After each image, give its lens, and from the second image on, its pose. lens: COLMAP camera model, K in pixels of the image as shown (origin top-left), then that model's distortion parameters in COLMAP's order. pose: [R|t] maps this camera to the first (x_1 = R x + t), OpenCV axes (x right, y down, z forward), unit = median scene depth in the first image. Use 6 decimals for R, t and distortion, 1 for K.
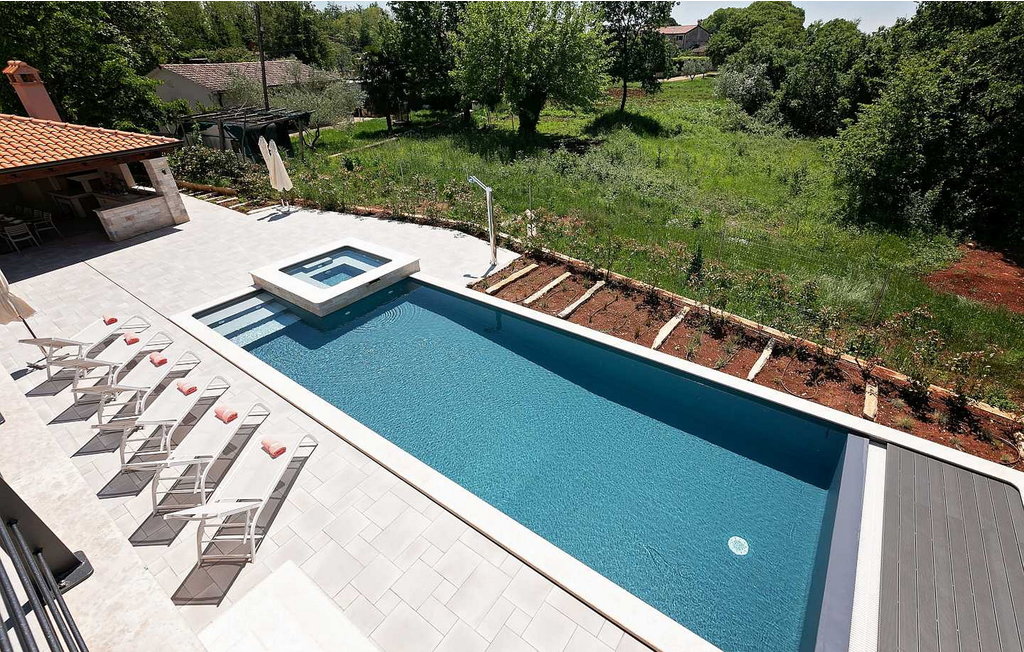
lens RADIAL K [[442.2, 0, 512.7], [0, 442.2, 292.2], [0, 0, 1]] dist [0.000599, 0.000243]
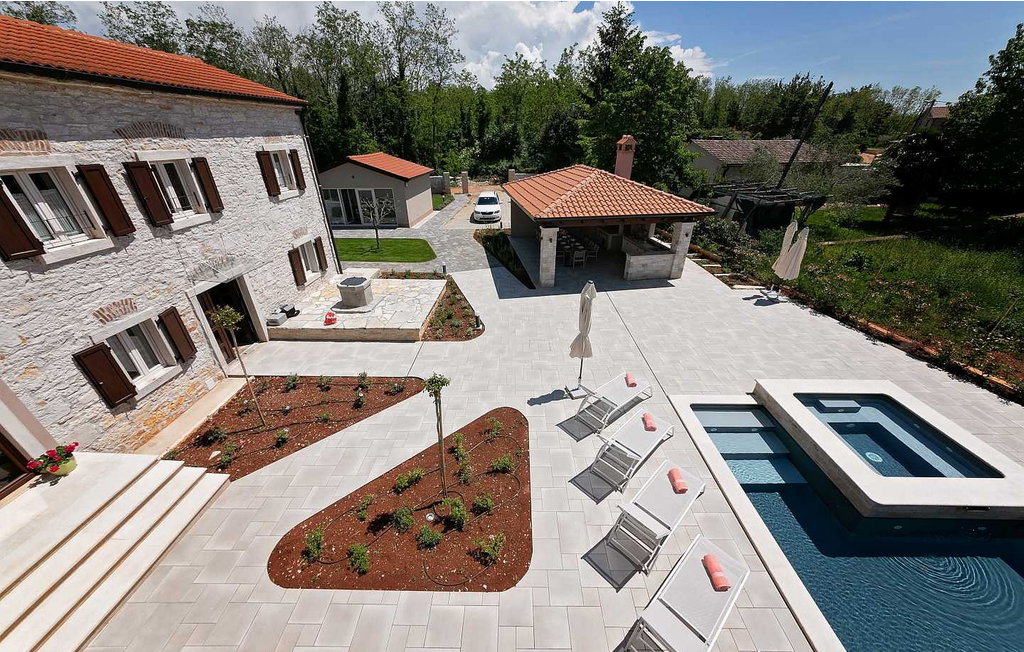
lens RADIAL K [[361.8, 0, 512.0], [0, 361.8, 326.0], [0, 0, 1]] dist [-0.010413, 0.000106]
pose [[0.553509, 0.401903, -0.729453, -0.251812], [-0.402680, 0.895824, 0.188013, -0.052830], [0.729025, 0.189669, 0.657684, 0.105924]]
